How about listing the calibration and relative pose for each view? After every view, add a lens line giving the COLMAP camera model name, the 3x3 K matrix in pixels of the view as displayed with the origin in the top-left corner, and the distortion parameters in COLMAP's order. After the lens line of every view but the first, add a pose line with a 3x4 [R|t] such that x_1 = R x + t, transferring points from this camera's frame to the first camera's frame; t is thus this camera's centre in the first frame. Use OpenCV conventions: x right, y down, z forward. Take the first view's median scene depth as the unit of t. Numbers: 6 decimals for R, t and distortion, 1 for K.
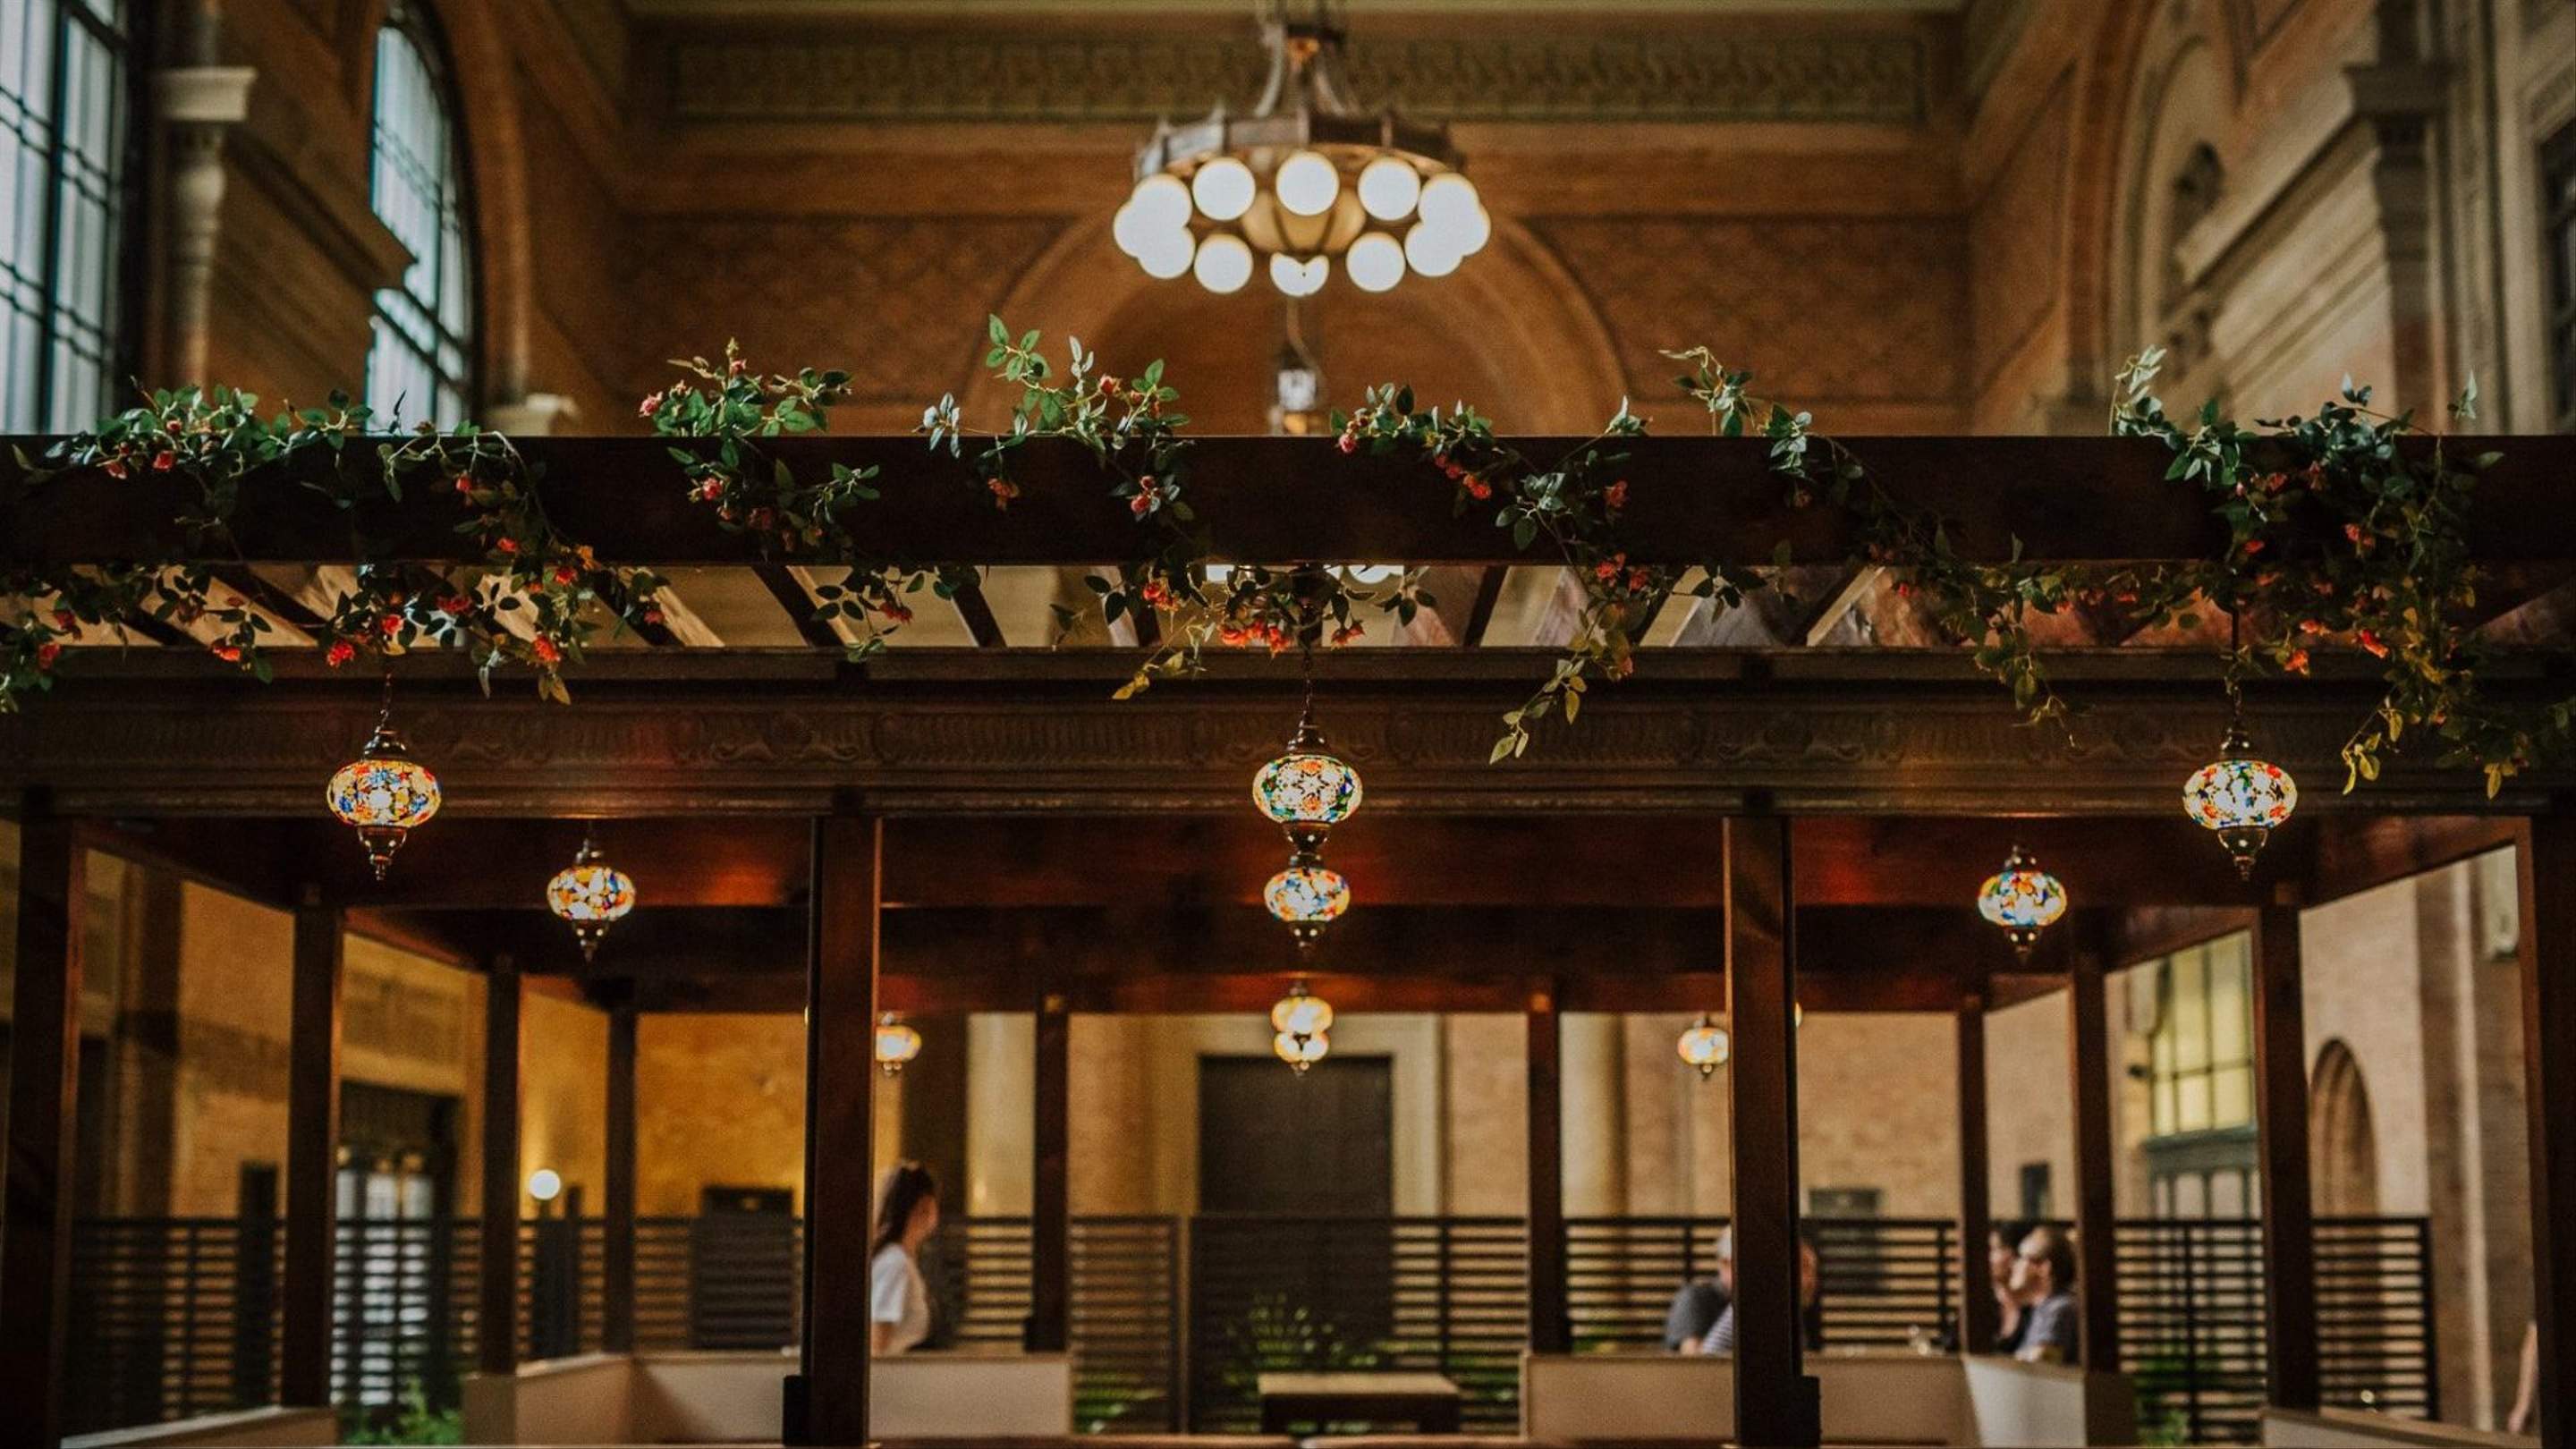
lens RADIAL K [[4029.6, 0, 1288.0], [0, 4029.6, 724.5], [0, 0, 1]] dist [-0.167791, -0.034552]
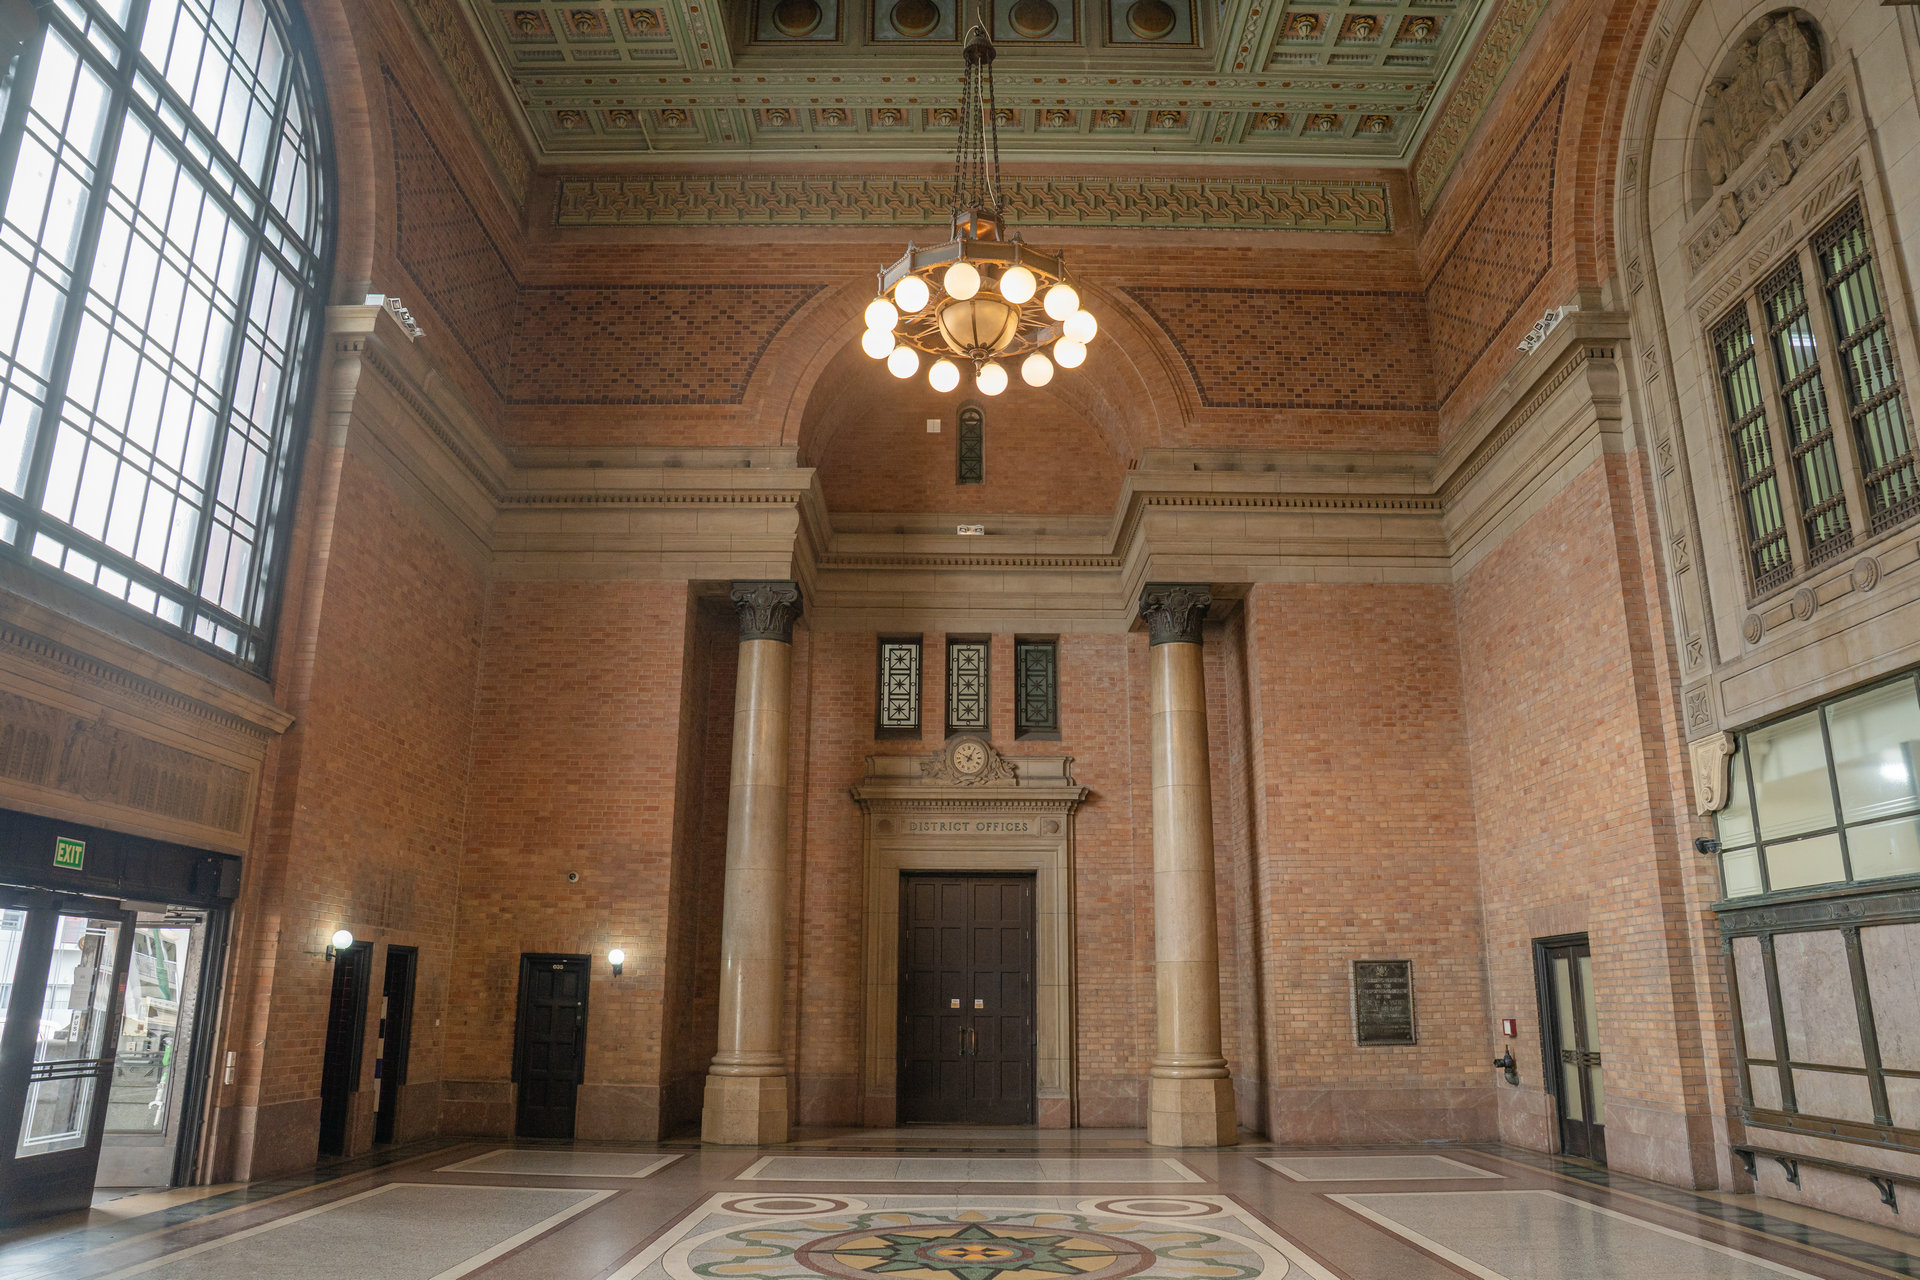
lens RADIAL K [[1346.0, 0, 960.0], [0, 1346.0, 640.0], [0, 0, 1]] dist [-0.148176, 0.105471]
pose [[0.999972, 0.007451, -0.000048, -0.001547], [-0.007384, 0.990027, -0.140682, 0.070714], [-0.001001, 0.140678, 0.990055, 0.536346]]
